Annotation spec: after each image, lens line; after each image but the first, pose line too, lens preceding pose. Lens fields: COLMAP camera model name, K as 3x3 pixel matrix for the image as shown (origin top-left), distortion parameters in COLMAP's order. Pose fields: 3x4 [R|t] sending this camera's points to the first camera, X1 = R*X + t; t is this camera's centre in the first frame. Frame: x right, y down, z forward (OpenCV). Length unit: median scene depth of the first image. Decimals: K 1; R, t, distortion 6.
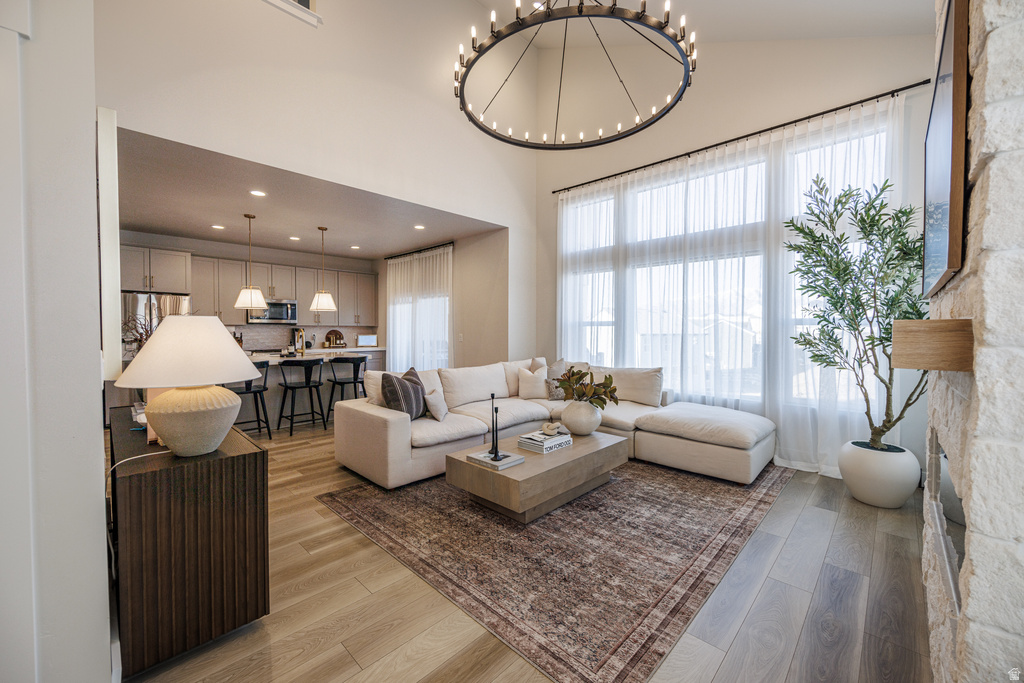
lens RADIAL K [[391.5, 0, 517.2], [0, 391.5, 345.5], [0, 0, 1]] dist [-0.002191, -0.000048]
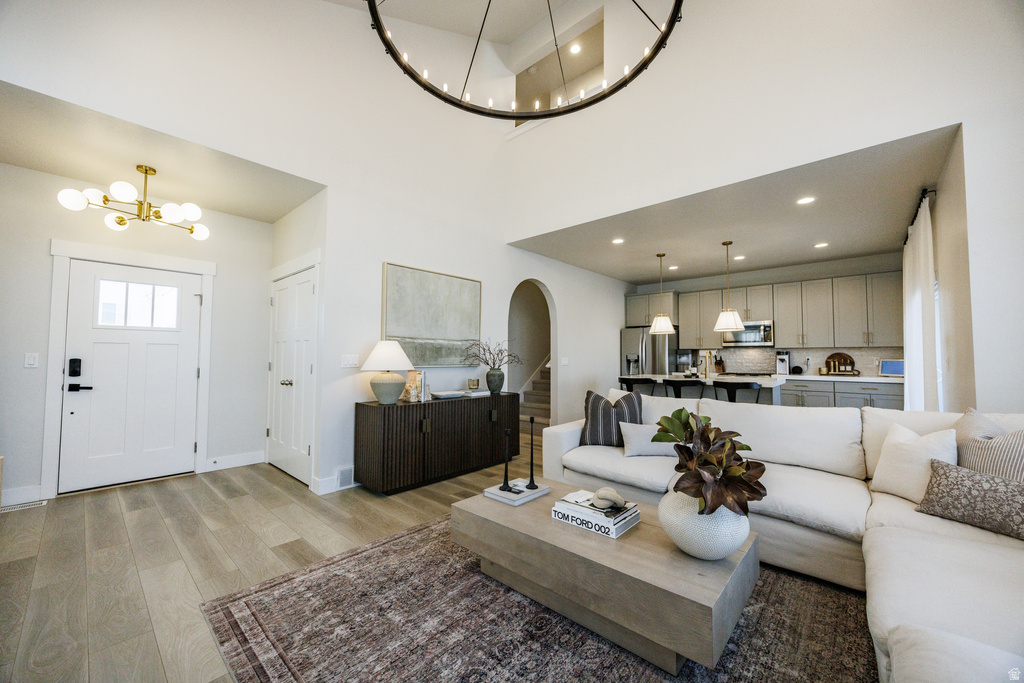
lens RADIAL K [[391.5, 0, 512.0], [0, 391.5, 343.0], [0, 0, 1]] dist [-0.002191, -0.000048]
pose [[0.035629, -0.039907, -0.998568, 0.835657], [-0.042592, 0.998234, -0.041413, 0.001154], [0.998457, 0.044006, 0.033866, 0.968361]]
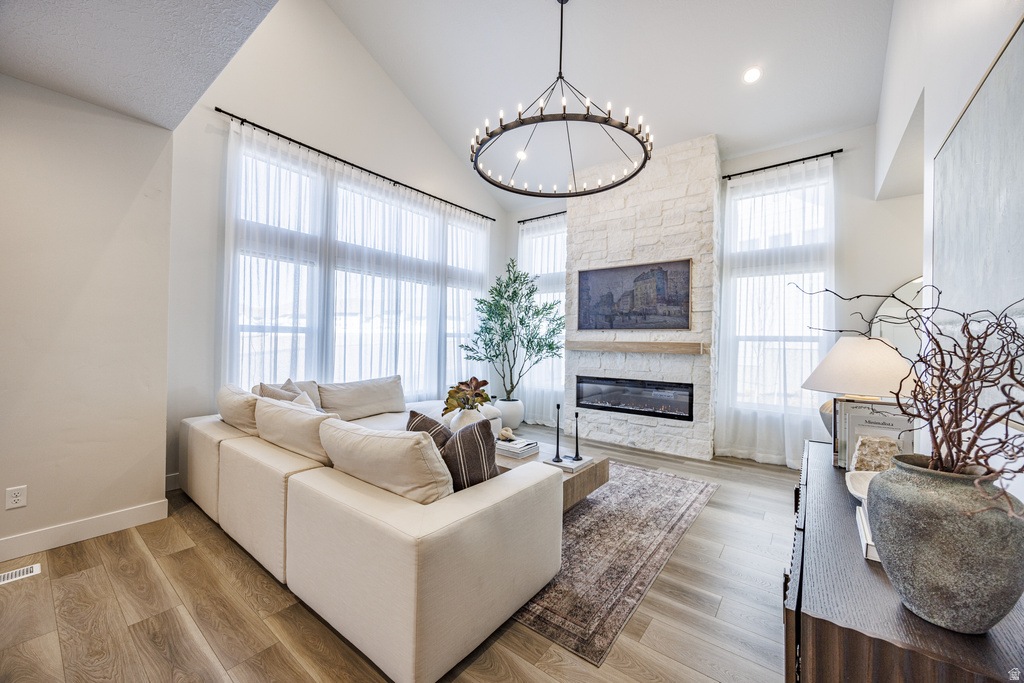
lens RADIAL K [[391.5, 0, 501.7], [0, 391.5, 345.0], [0, 0, 1]] dist [-0.002191, -0.000048]
pose [[-0.081589, -0.009877, 0.996617, -1.138133], [0.025307, 0.999608, 0.011979, -0.050954], [-0.996345, 0.026199, -0.081307, 1.293876]]
